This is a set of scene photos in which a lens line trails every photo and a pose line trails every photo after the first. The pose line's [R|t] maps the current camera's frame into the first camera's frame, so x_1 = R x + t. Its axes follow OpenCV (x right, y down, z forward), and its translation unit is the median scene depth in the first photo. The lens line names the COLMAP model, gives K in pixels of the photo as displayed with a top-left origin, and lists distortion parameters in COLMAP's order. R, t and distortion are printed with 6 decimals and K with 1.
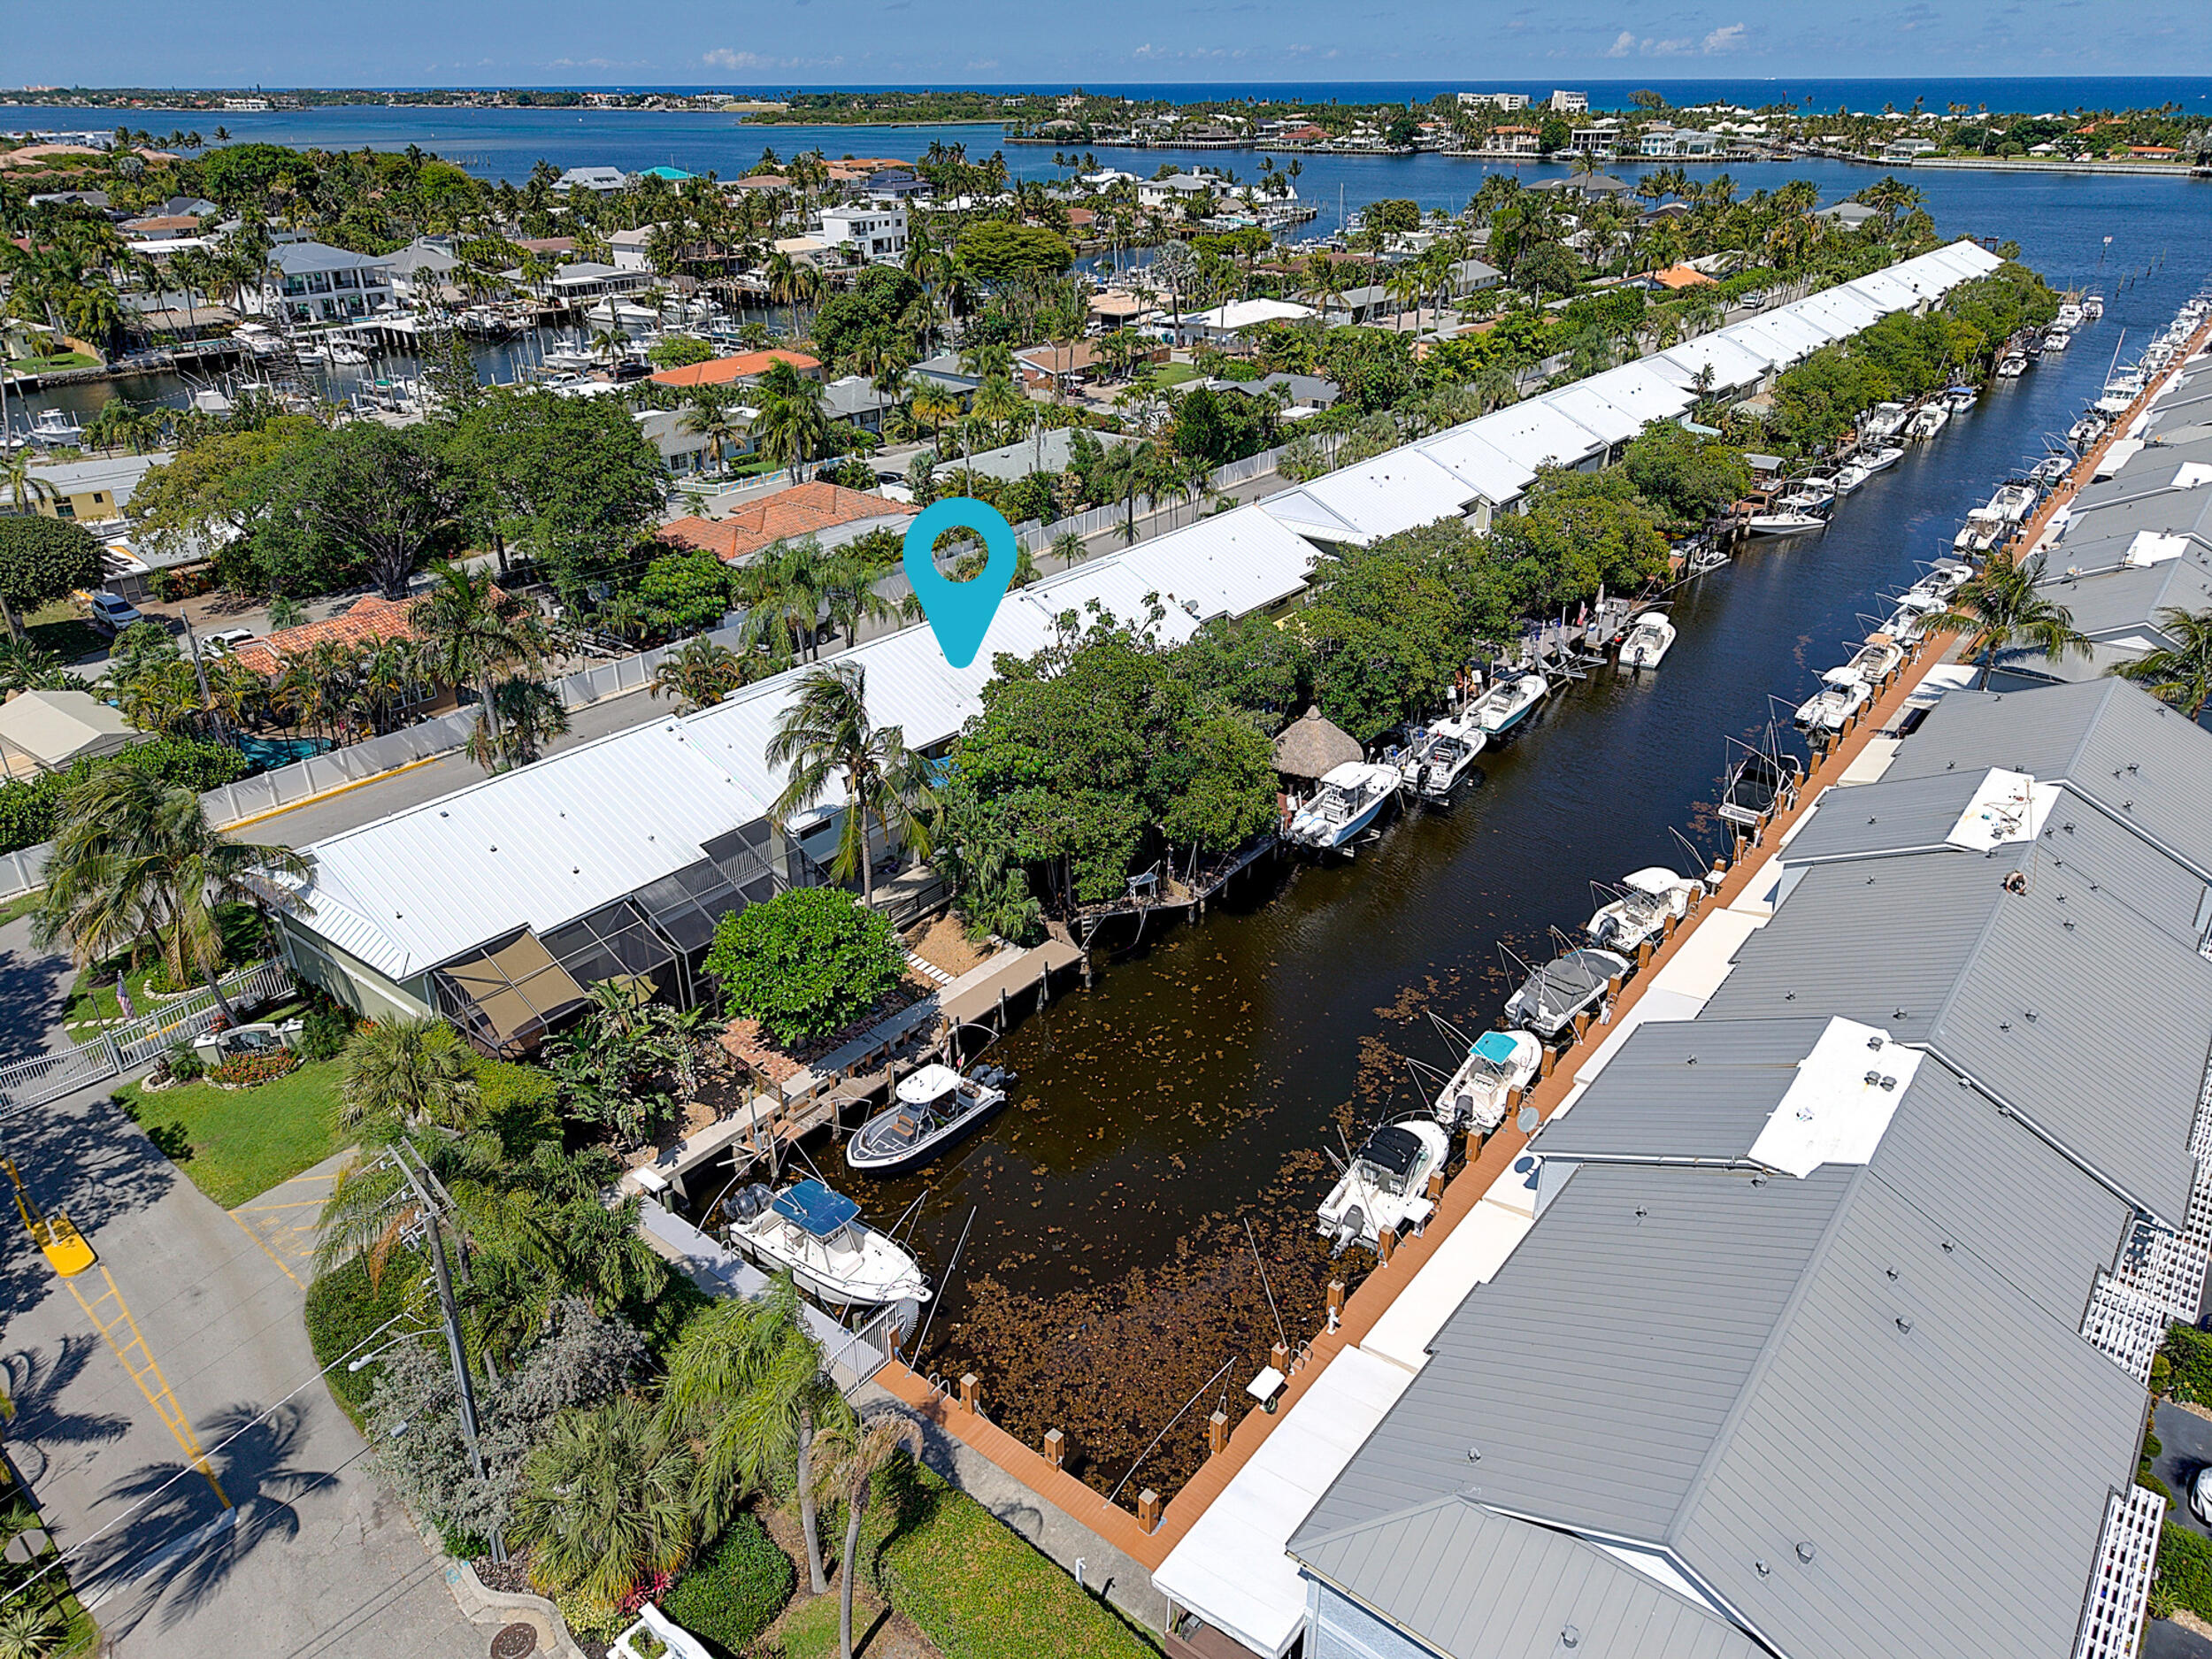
lens RADIAL K [[1483.8, 0, 1102.8], [0, 1483.8, 829.3], [0, 0, 1]] dist [0.010246, -0.005477]
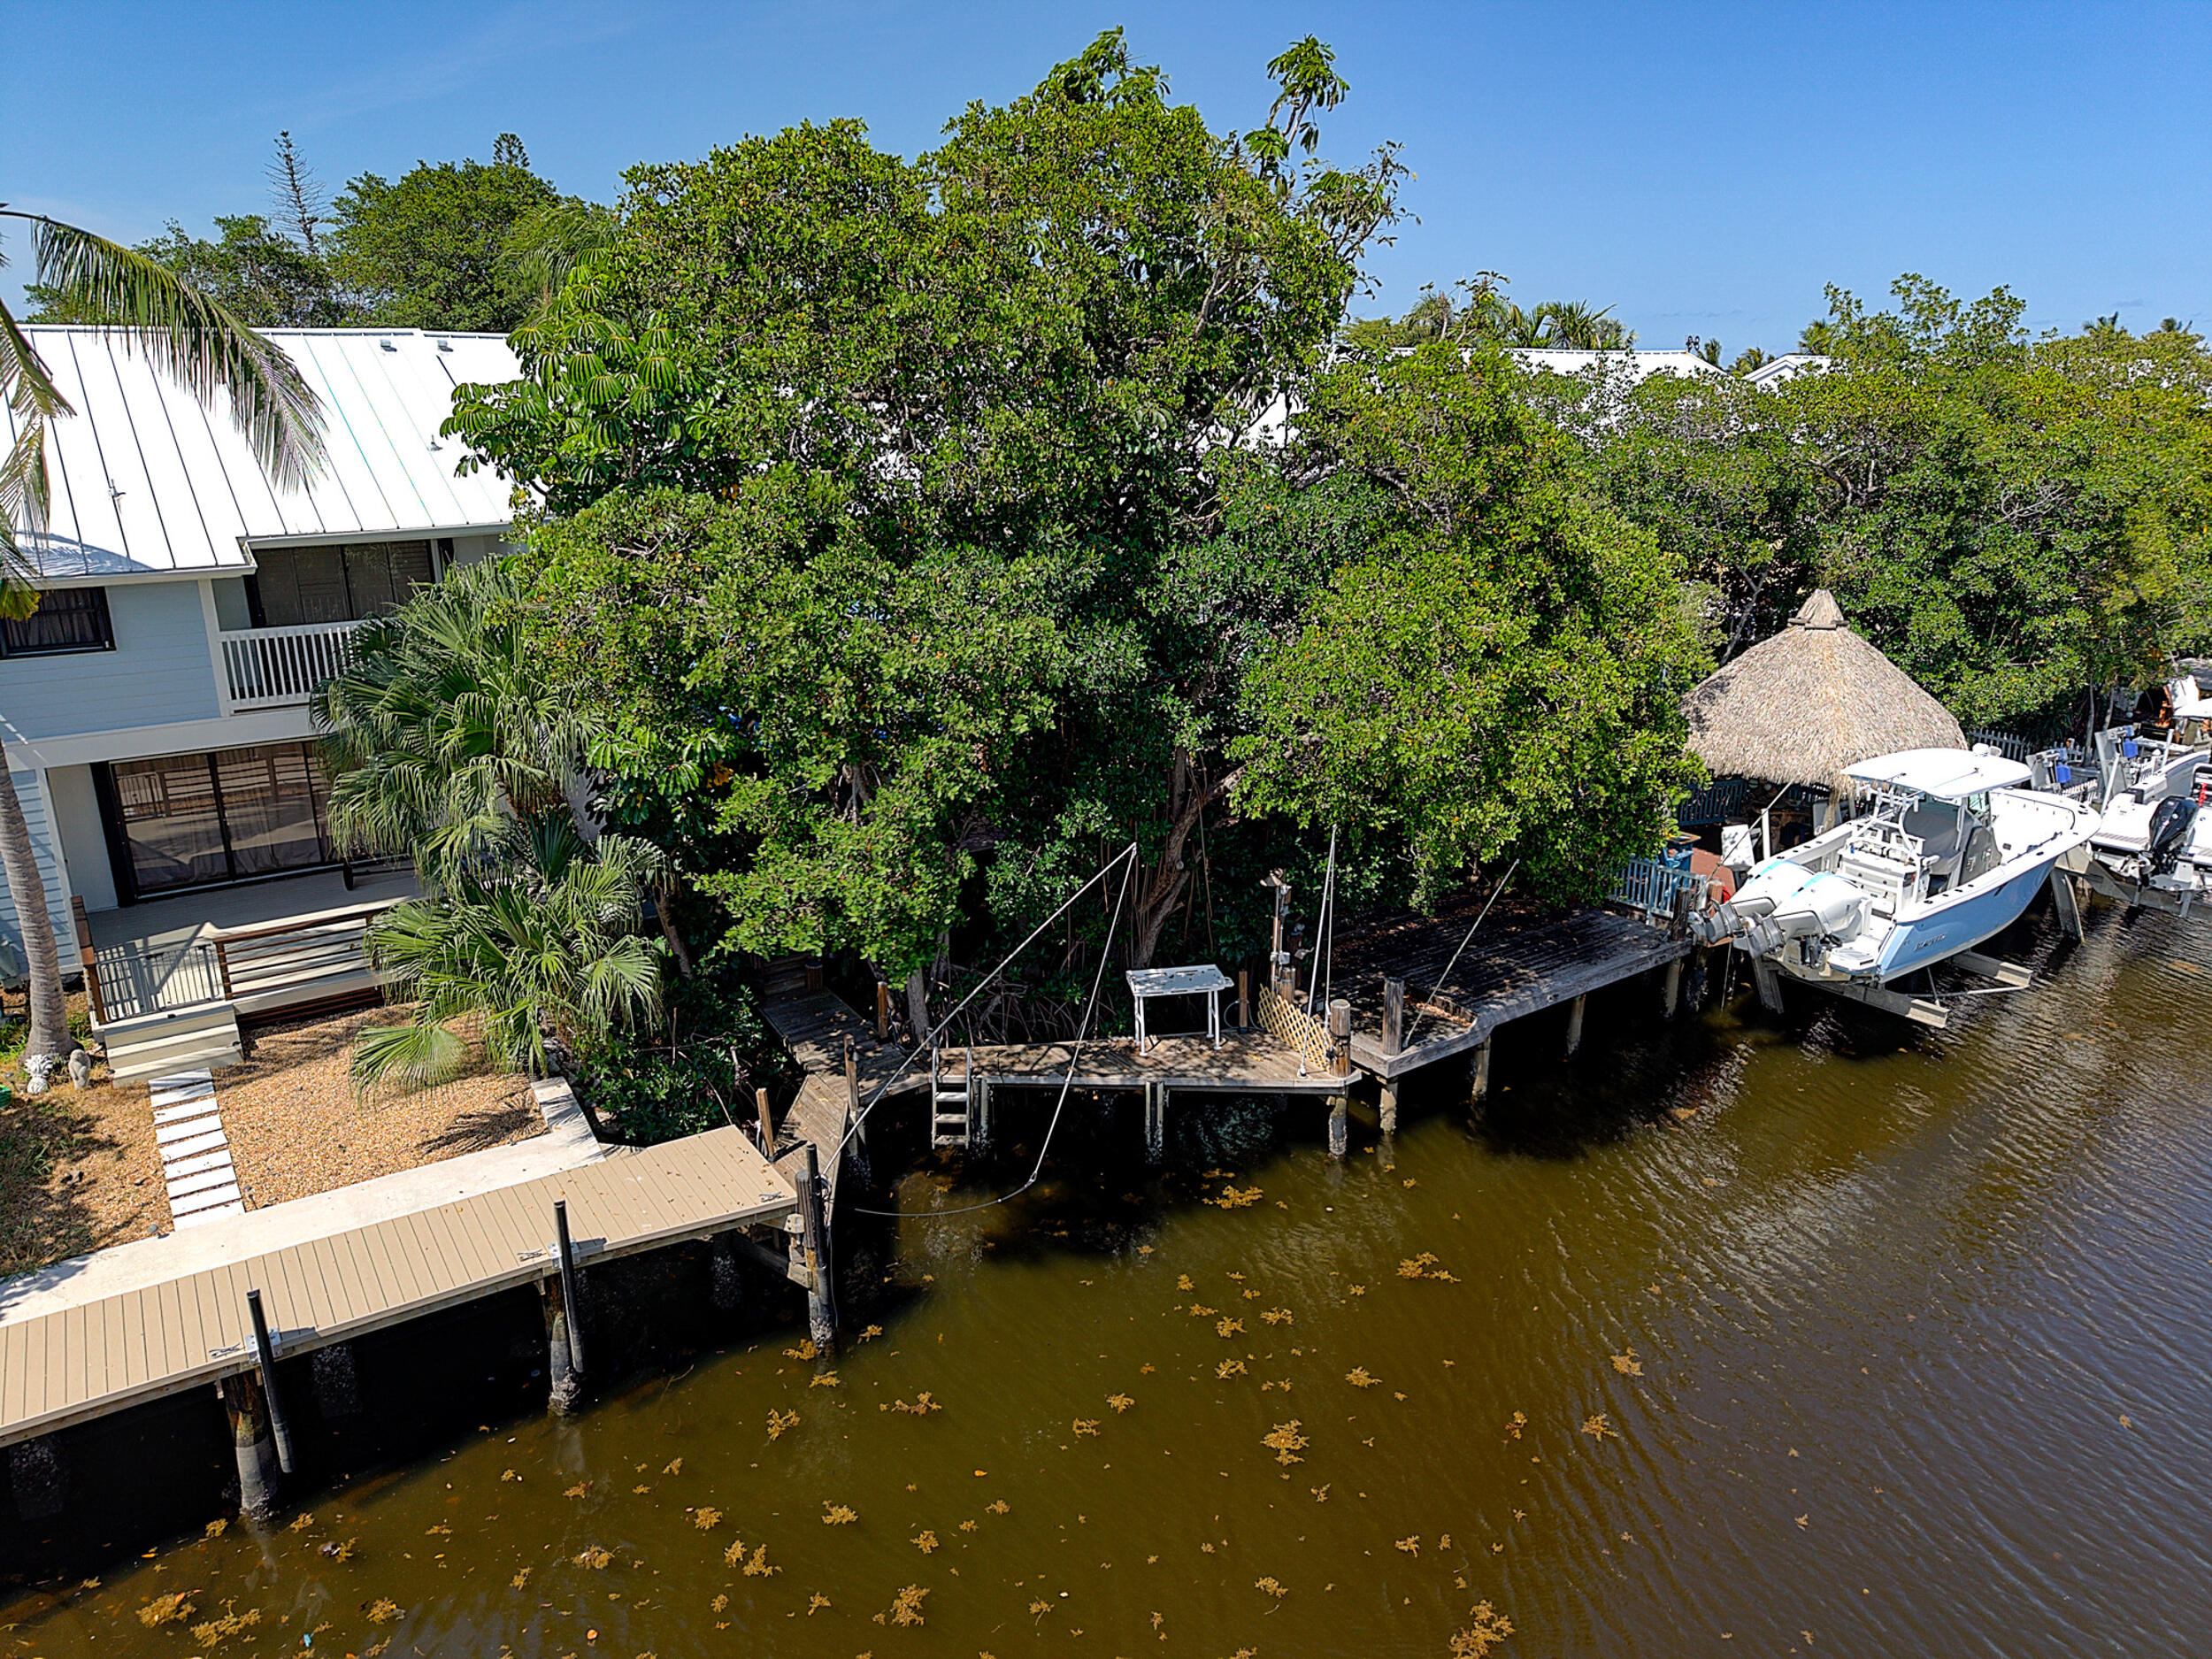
lens RADIAL K [[1483.8, 0, 1117.0], [0, 1483.8, 821.9], [0, 0, 1]] dist [0.010246, -0.005477]
pose [[0.960677, 0.080677, -0.265690, 0.085045], [-0.128652, 0.977283, -0.168425, 0.050993], [0.246066, 0.195984, 0.949232, 0.675114]]
